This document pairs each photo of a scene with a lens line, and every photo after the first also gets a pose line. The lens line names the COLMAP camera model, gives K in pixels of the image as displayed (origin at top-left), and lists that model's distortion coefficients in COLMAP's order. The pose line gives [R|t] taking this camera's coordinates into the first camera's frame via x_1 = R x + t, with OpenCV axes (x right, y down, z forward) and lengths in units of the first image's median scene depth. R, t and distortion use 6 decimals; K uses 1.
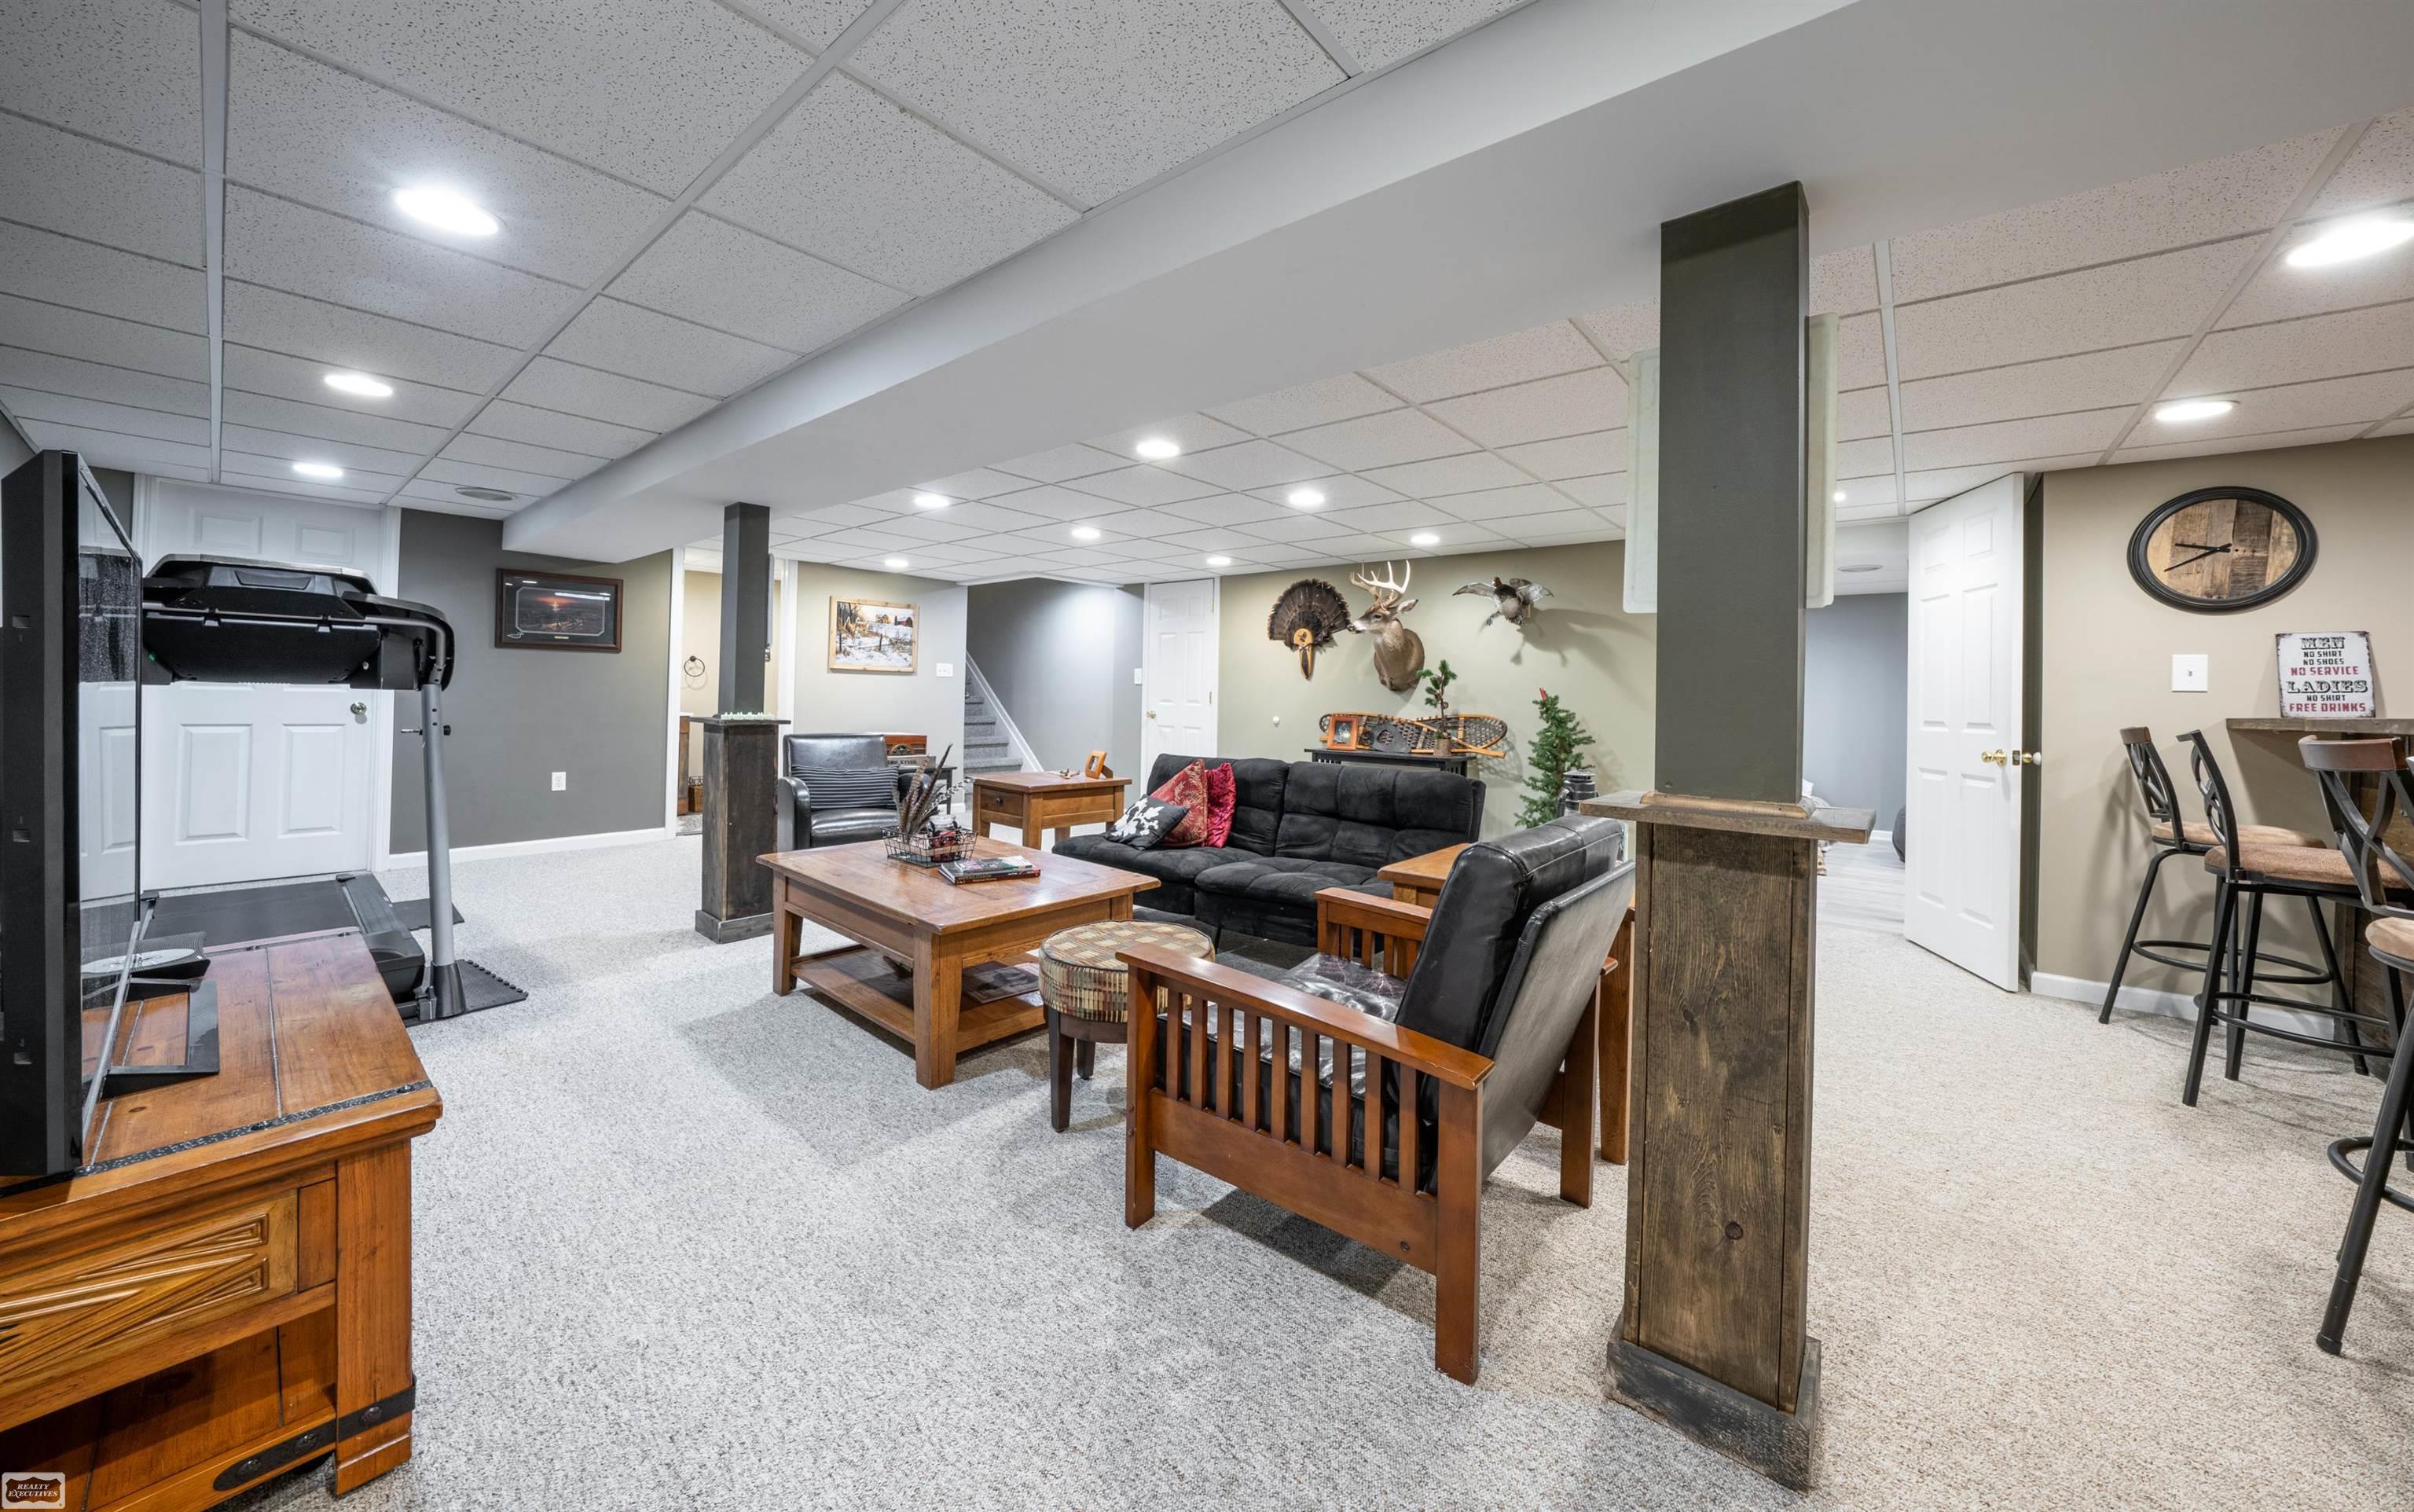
lens RADIAL K [[845.3, 0, 1209.1], [0, 845.3, 687.9], [0, 0, 1]] dist [-0.033640, 0.006089]
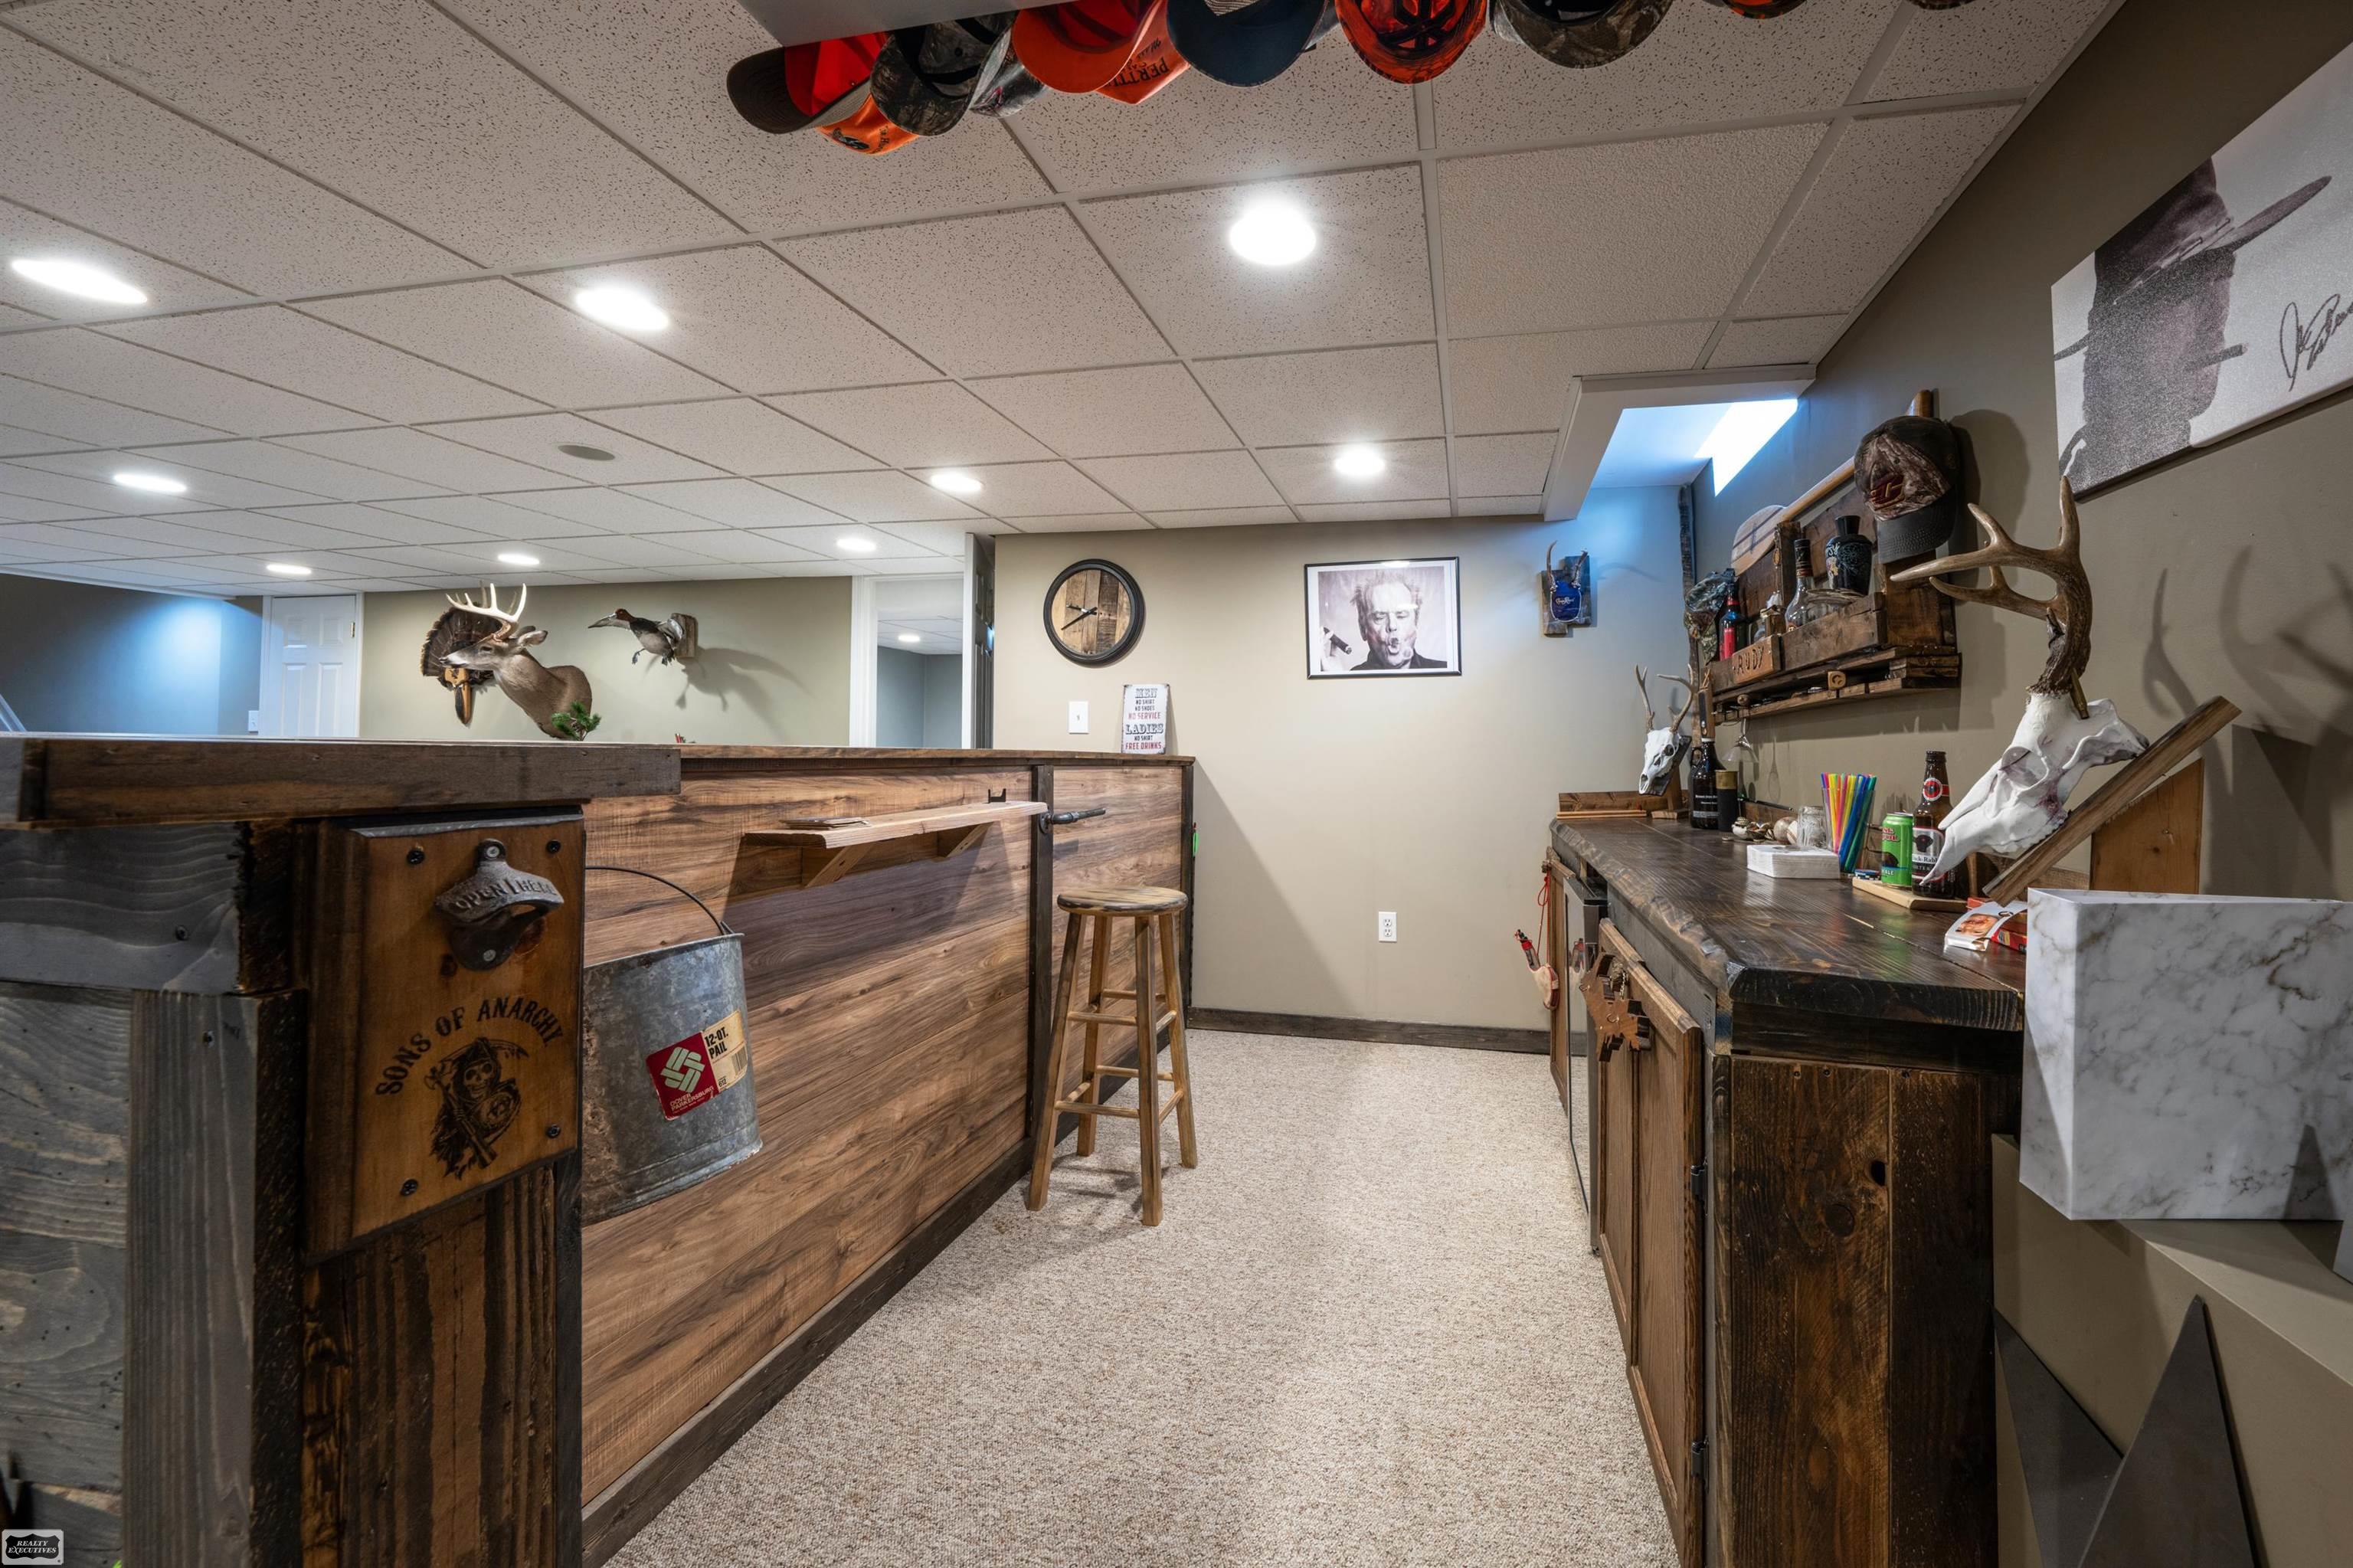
lens RADIAL K [[873.0, 0, 1177.8], [0, 873.0, 737.0], [0, 0, 1]] dist [-0.024983, -0.000011]
pose [[0.861932, -0.003803, 0.507010, 0.363401], [0.004211, 0.999991, 0.000342, 0.005159], [-0.507006, 0.001840, 0.861940, -0.076544]]
